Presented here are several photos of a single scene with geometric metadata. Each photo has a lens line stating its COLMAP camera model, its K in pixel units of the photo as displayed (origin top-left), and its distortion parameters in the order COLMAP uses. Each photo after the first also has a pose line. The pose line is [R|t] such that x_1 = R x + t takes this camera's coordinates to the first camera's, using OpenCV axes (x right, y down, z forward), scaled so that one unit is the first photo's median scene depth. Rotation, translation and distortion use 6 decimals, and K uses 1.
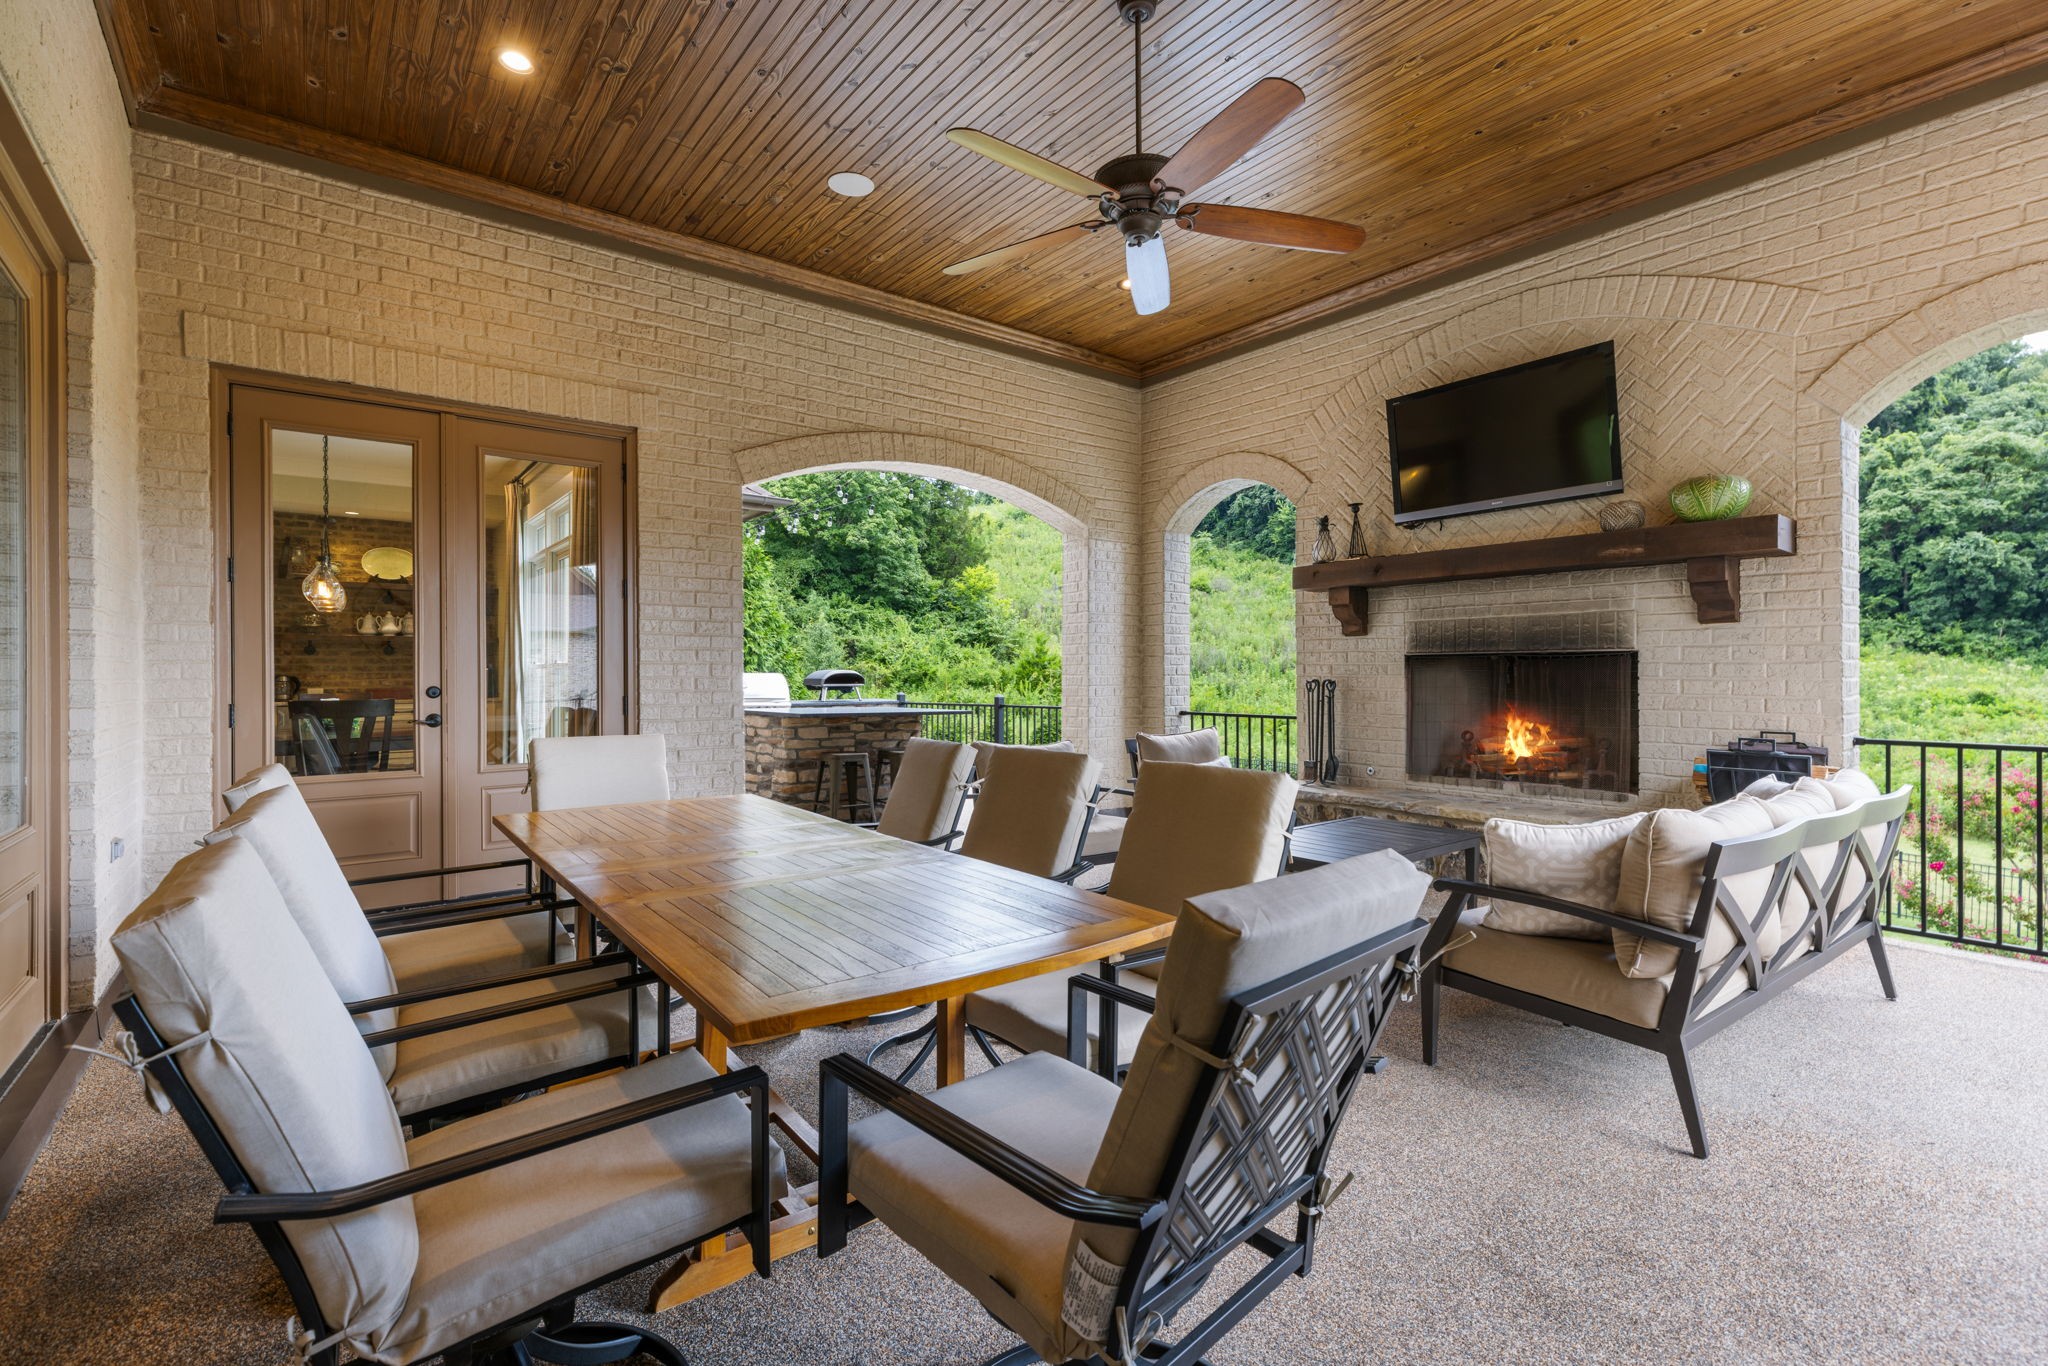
lens RADIAL K [[911.0, 0, 1013.9], [0, 911.0, 673.7], [0, 0, 1]] dist [0.006134, 0.000345]
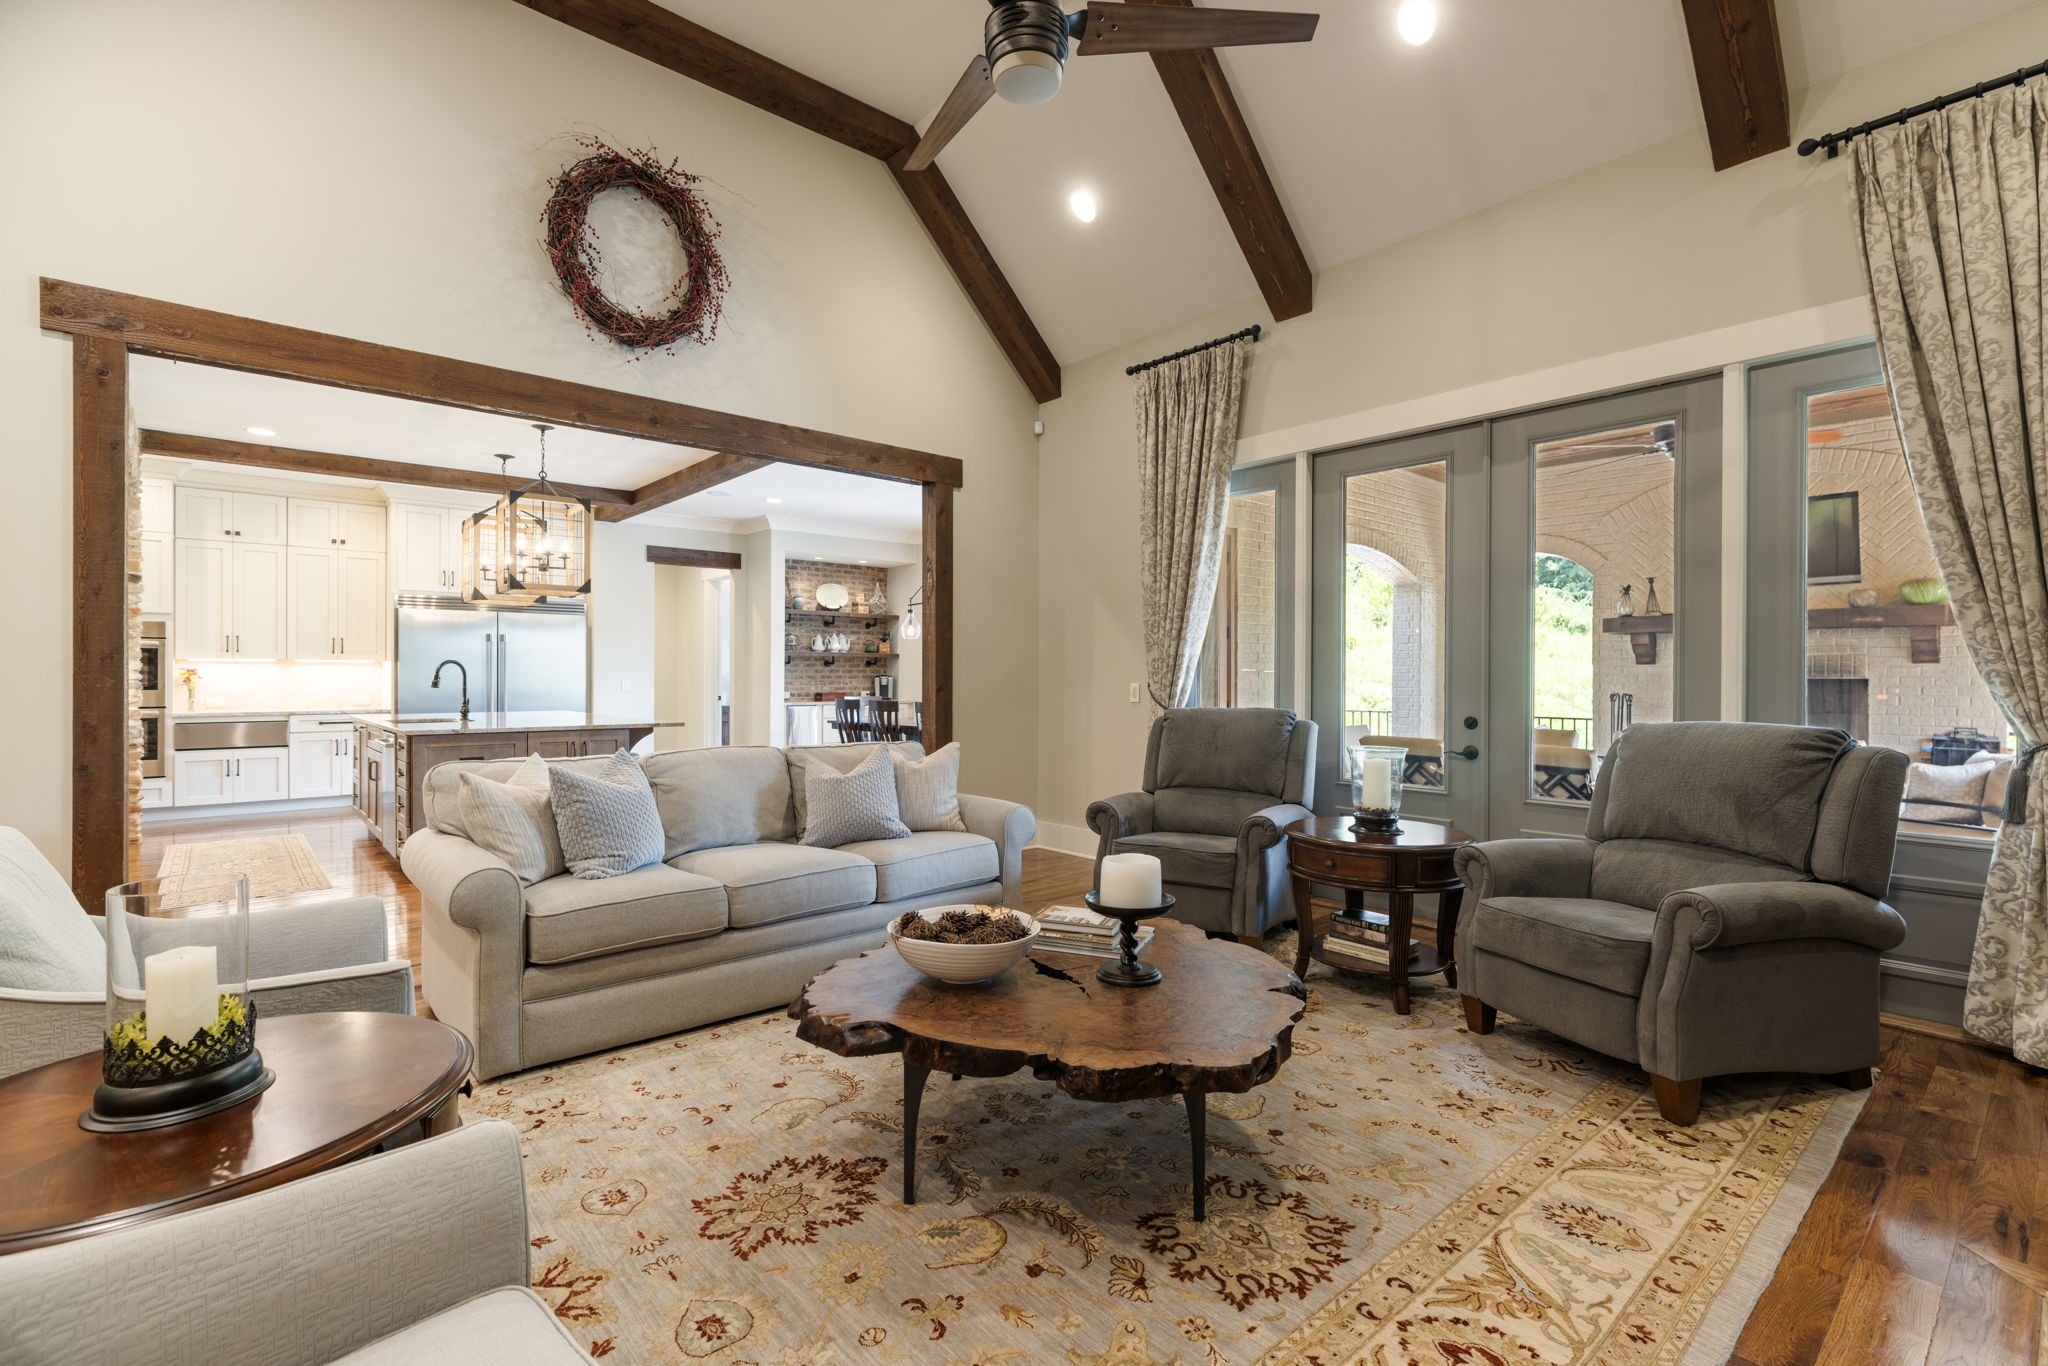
lens RADIAL K [[911.0, 0, 1012.4], [0, 911.0, 681.2], [0, 0, 1]] dist [0.006134, 0.000345]
pose [[0.998486, 0.009088, 0.054253, -0.945453], [-0.009186, 0.999957, 0.001573, -0.008897], [-0.054236, -0.002069, 0.998526, -0.564750]]
